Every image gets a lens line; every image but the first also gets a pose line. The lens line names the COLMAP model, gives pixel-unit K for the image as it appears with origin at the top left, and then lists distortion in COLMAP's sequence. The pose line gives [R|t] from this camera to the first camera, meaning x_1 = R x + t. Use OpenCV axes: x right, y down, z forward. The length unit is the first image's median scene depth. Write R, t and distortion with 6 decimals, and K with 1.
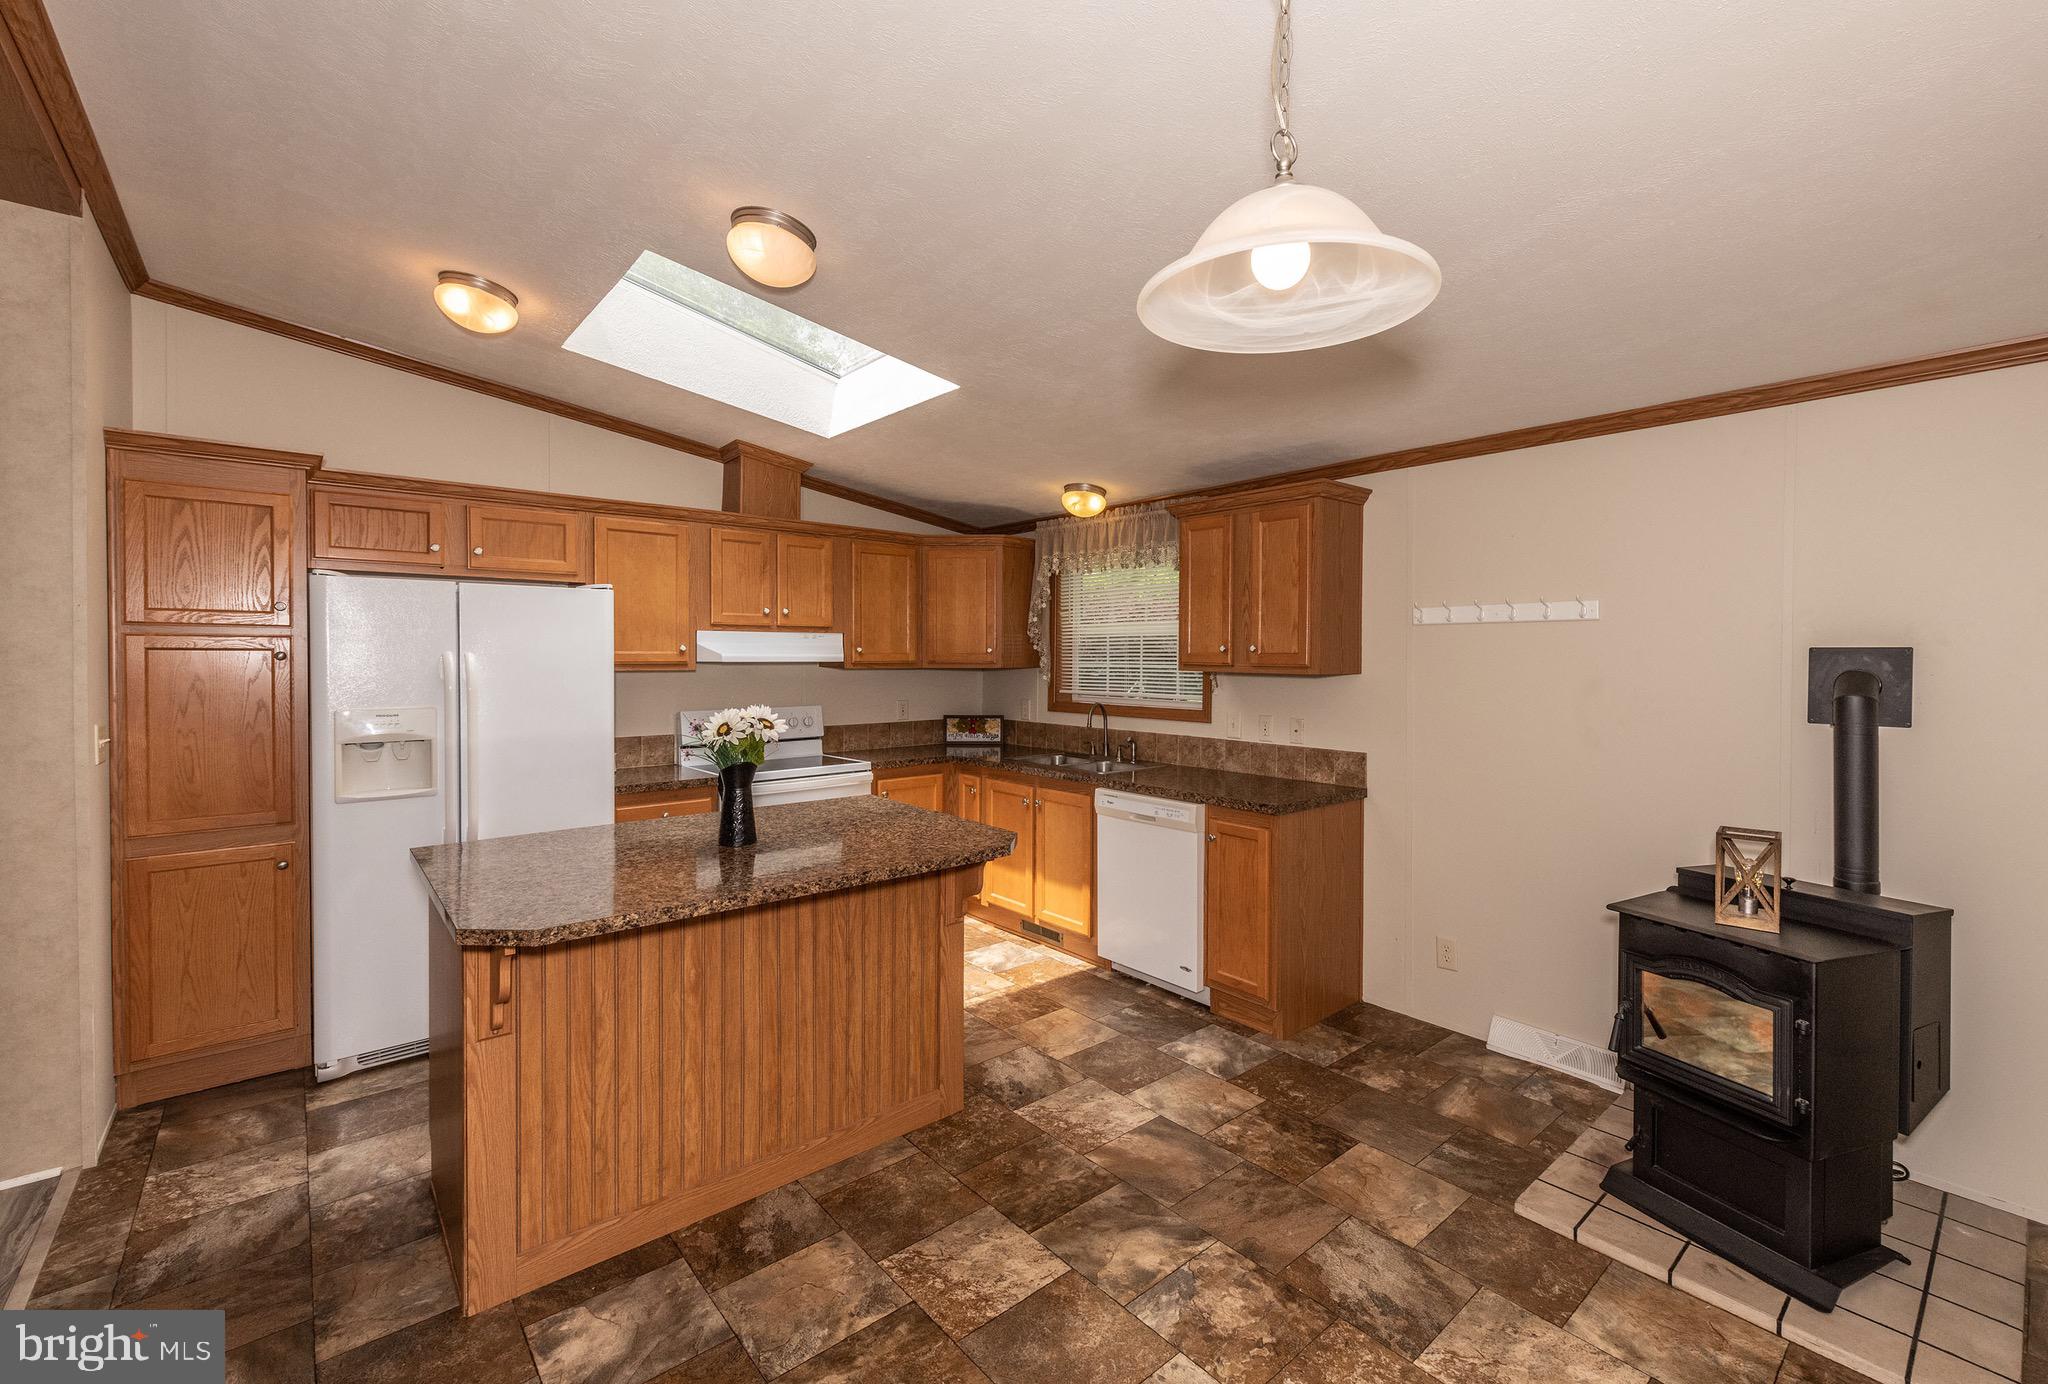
lens RADIAL K [[877.1, 0, 1111.6], [0, 877.1, 635.0], [0, 0, 1]] dist [-0.004583, -0.001522]
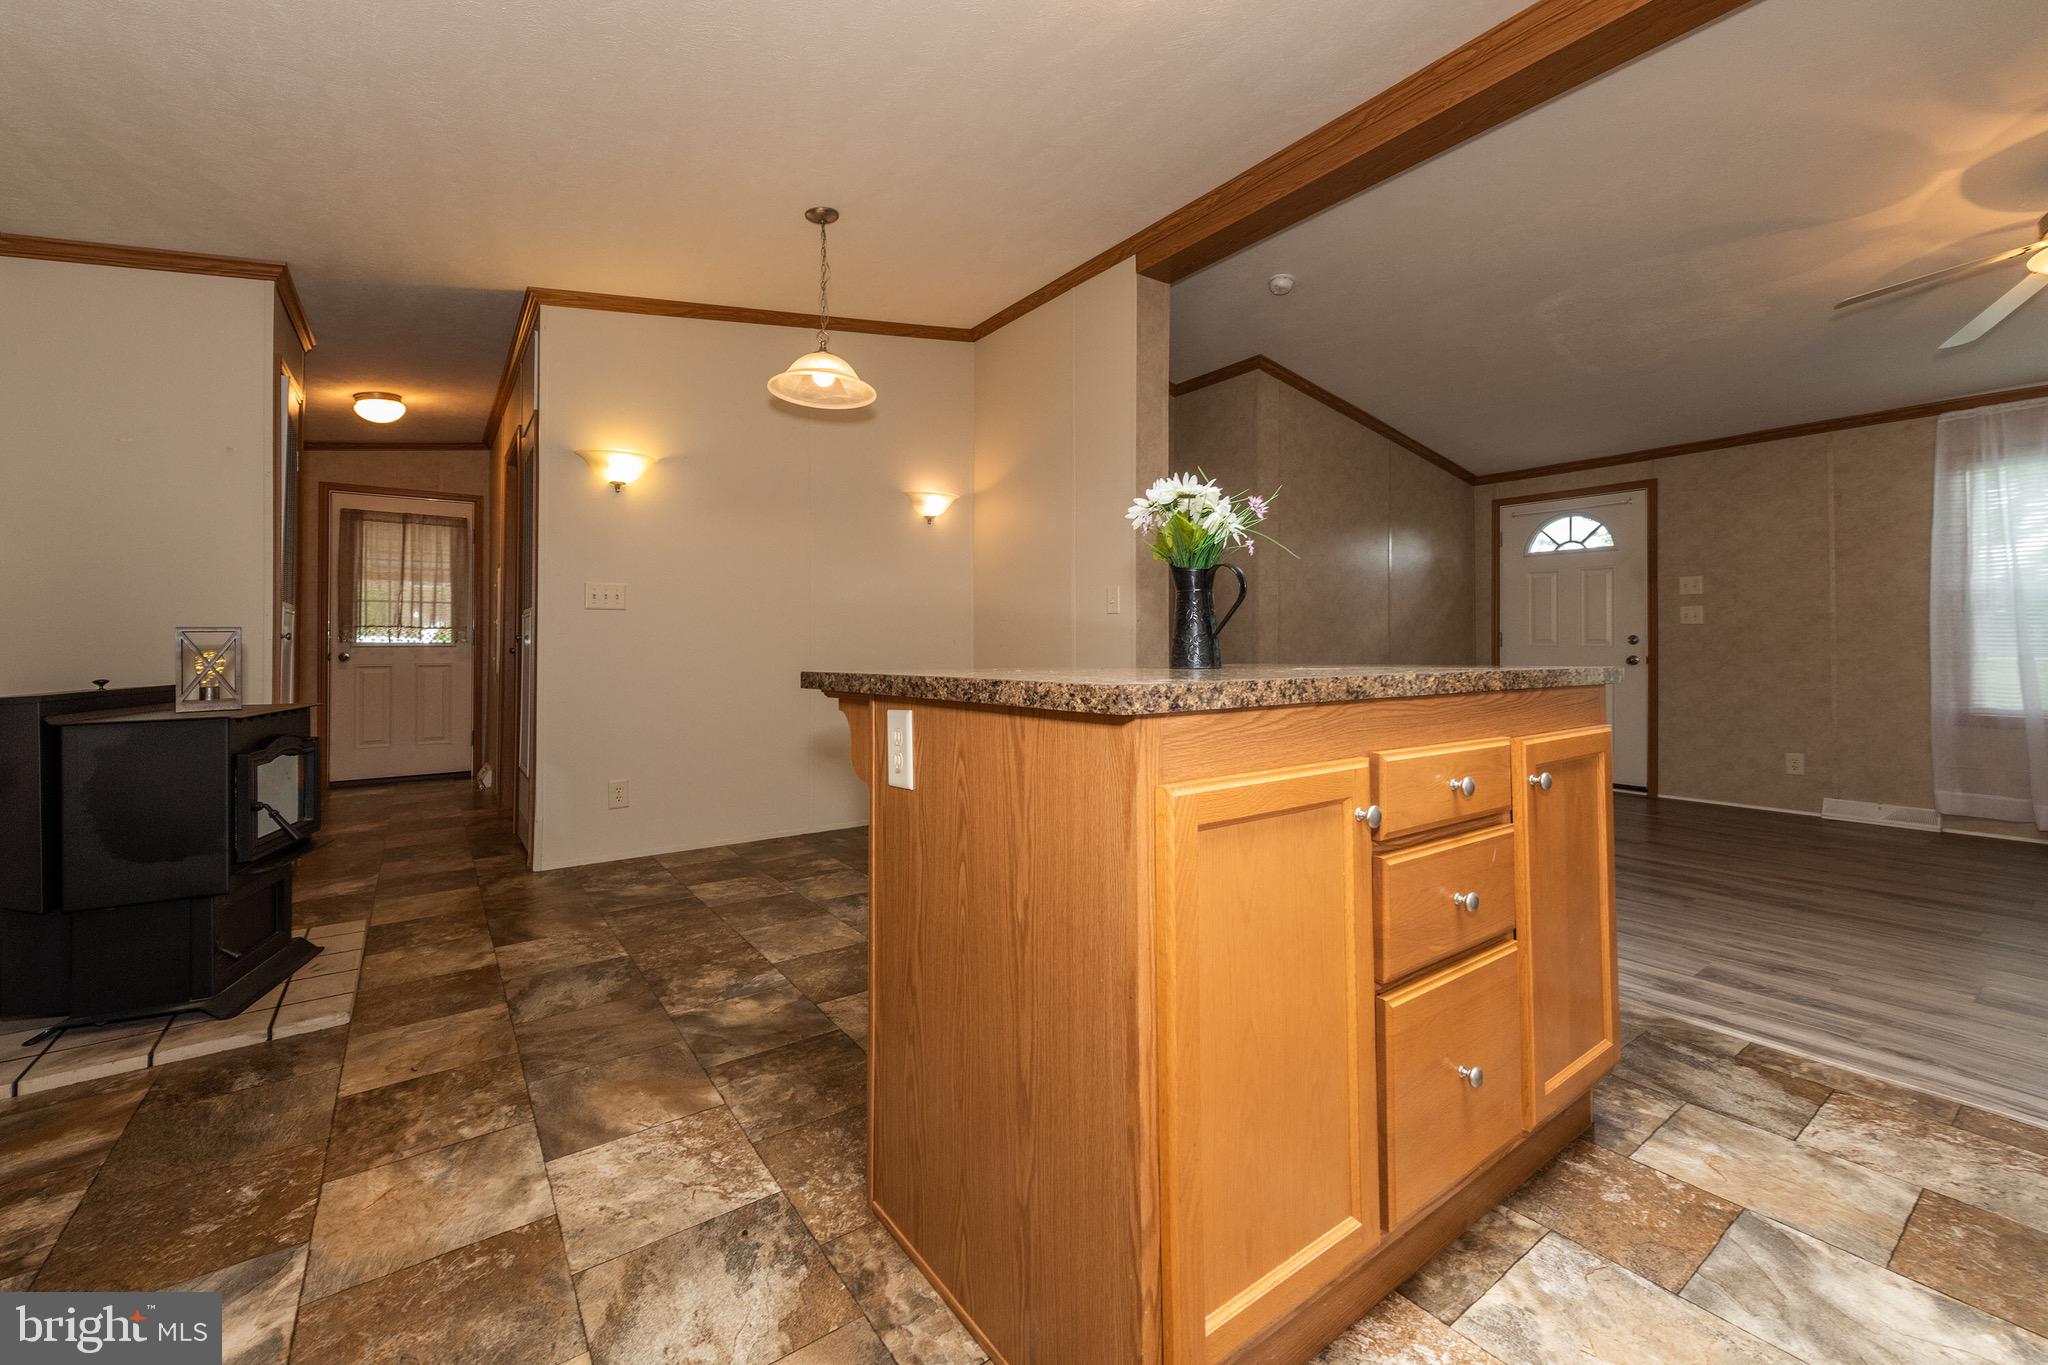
lens RADIAL K [[818.7, 0, 1009.7], [0, 818.7, 626.5], [0, 0, 1]] dist [0.013466, -0.002428]
pose [[-0.989340, -0.006970, 0.145458, -0.307238], [-0.013286, 0.999008, -0.042495, 0.191500], [-0.145018, -0.043974, -0.988451, 1.406916]]
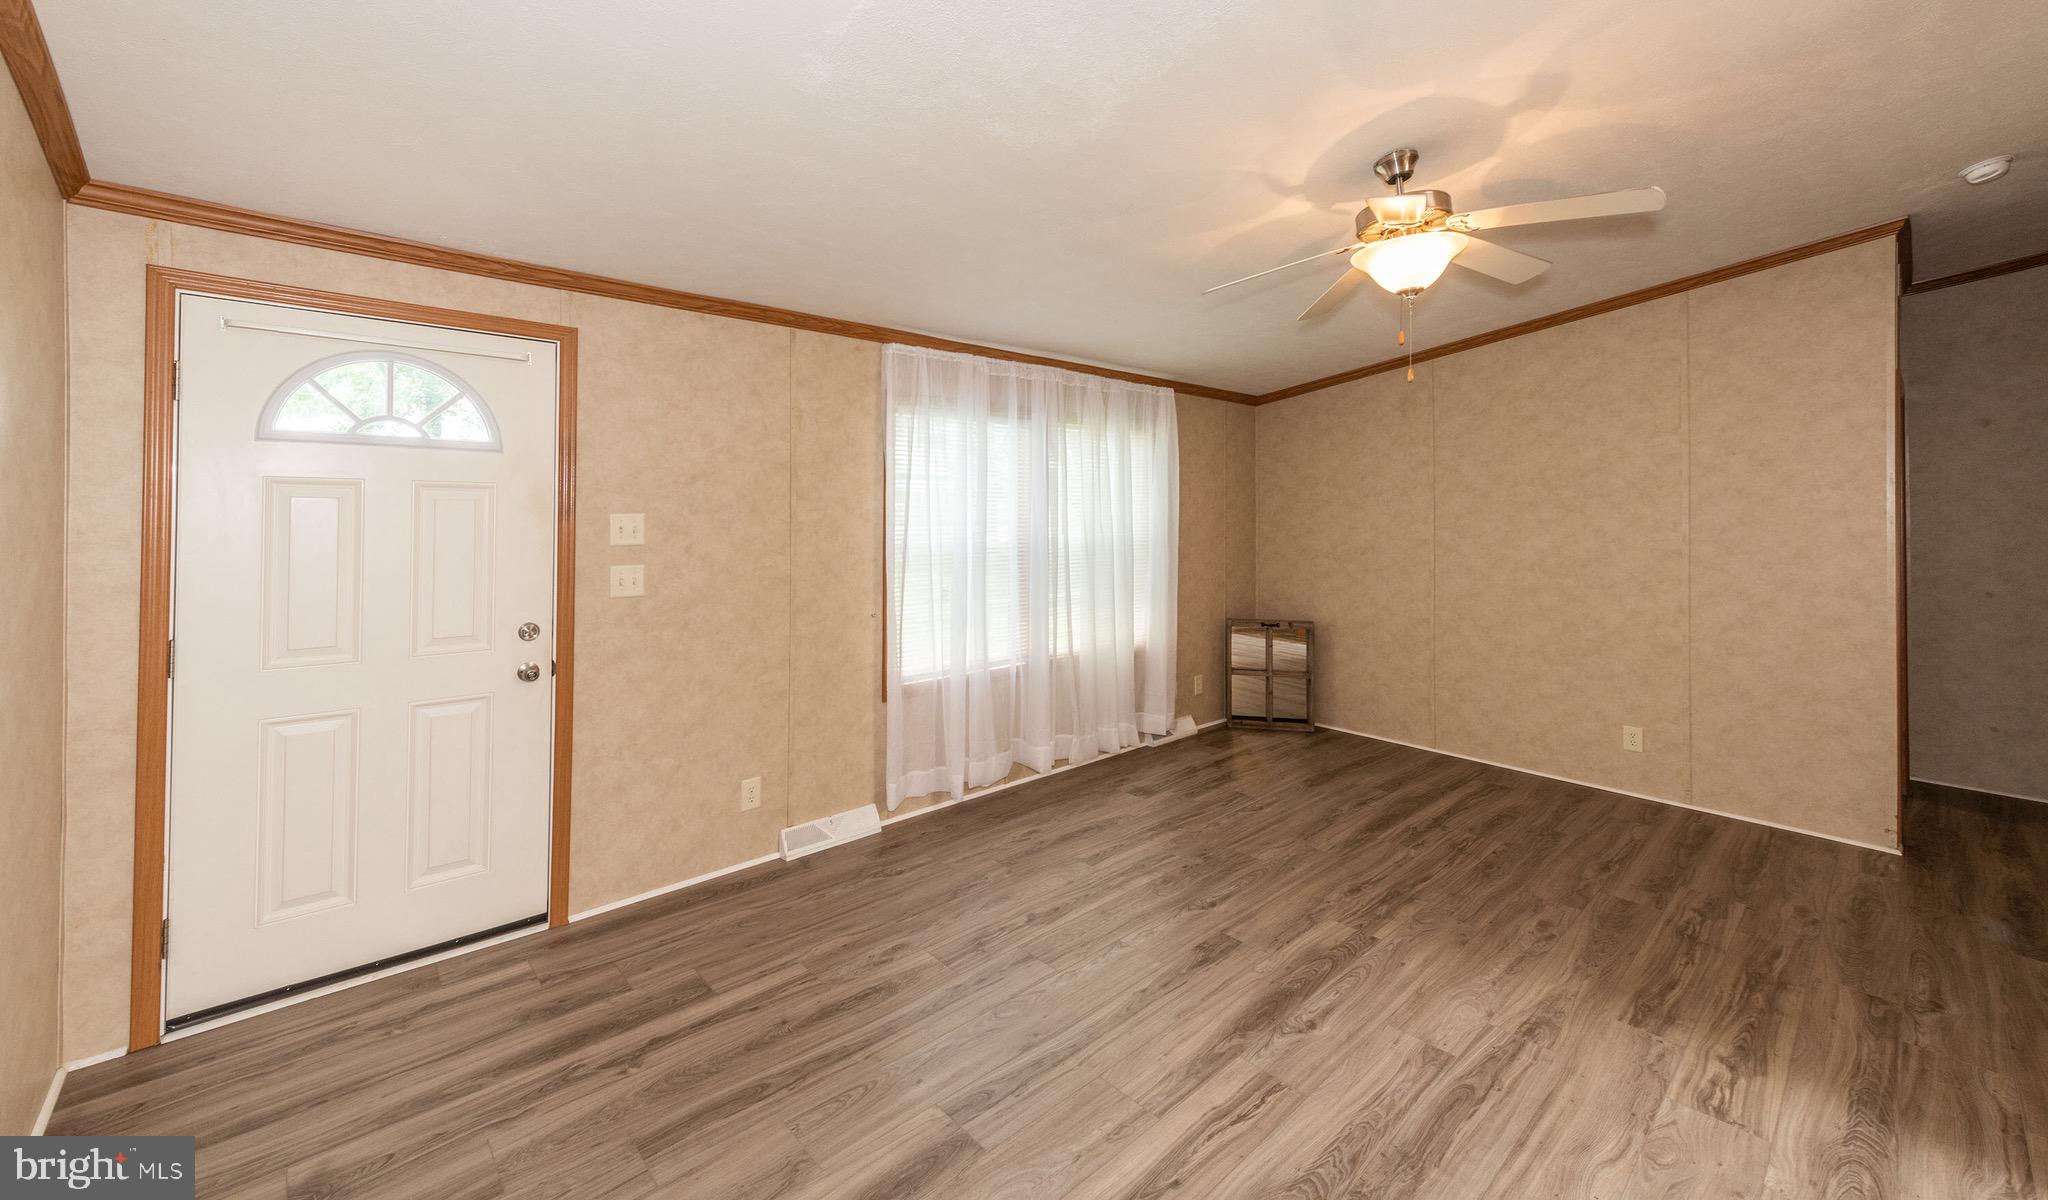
lens RADIAL K [[807.7, 0, 1028.2], [0, 807.7, 506.2], [0, 0, 1]] dist [0.008992, -0.002088]
pose [[-0.022133, -0.006322, -0.999735, -0.508342], [0.013697, 0.999884, -0.006627, -0.002662], [0.999661, -0.013840, -0.022044, -0.014872]]
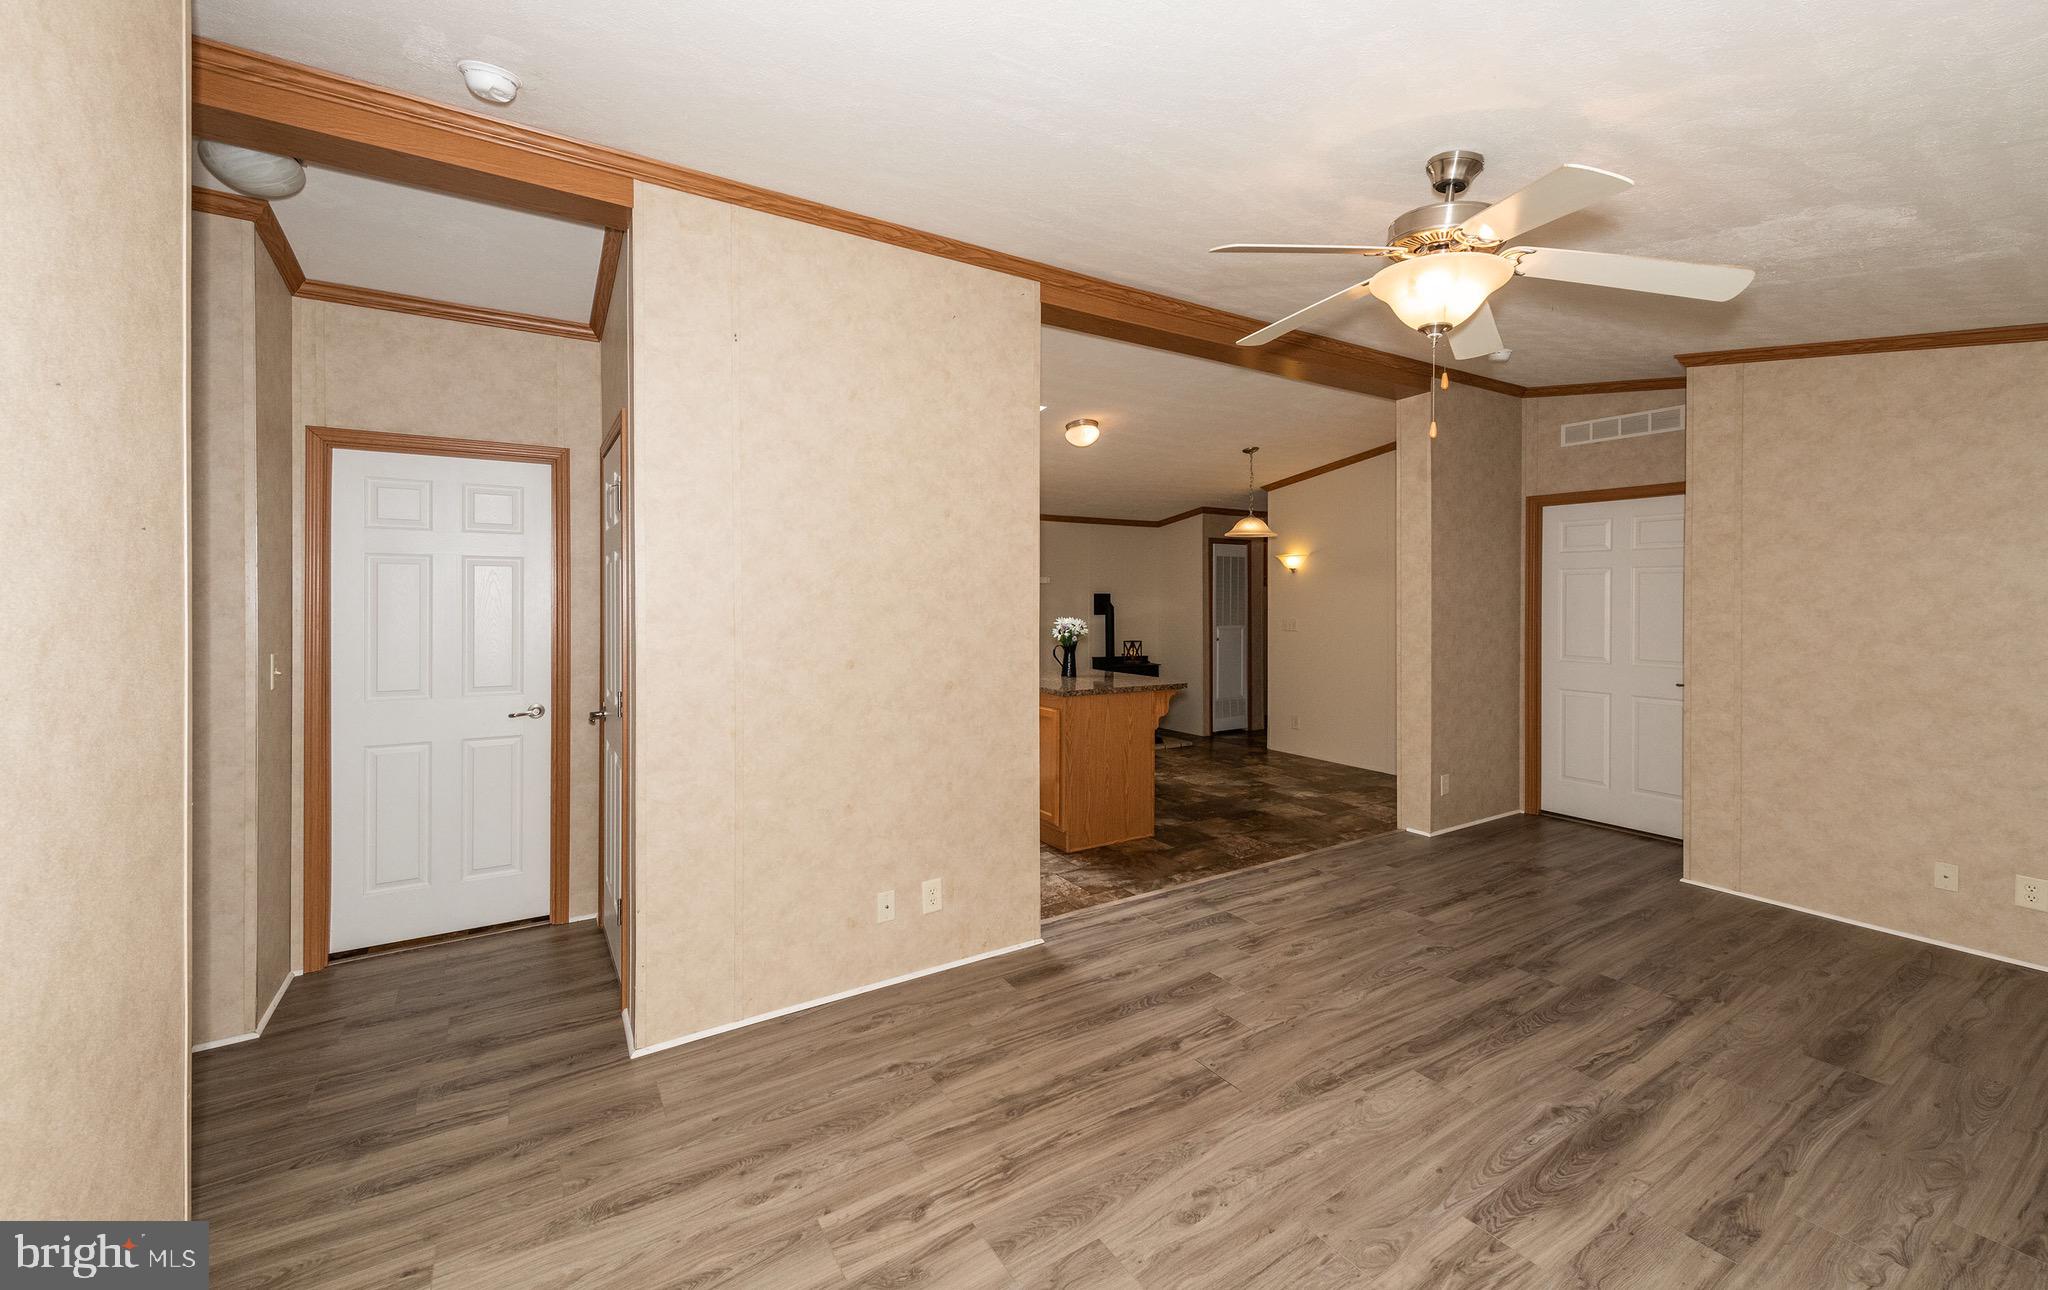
lens RADIAL K [[797.3, 0, 1011.8], [0, 797.3, 607.4], [0, 0, 1]] dist [0.003976, -0.001161]
pose [[0.214765, -0.019080, 0.976479, -2.094451], [-0.019597, 0.999524, 0.023840, 0.001862], [-0.976469, -0.024256, 0.214289, 0.571608]]
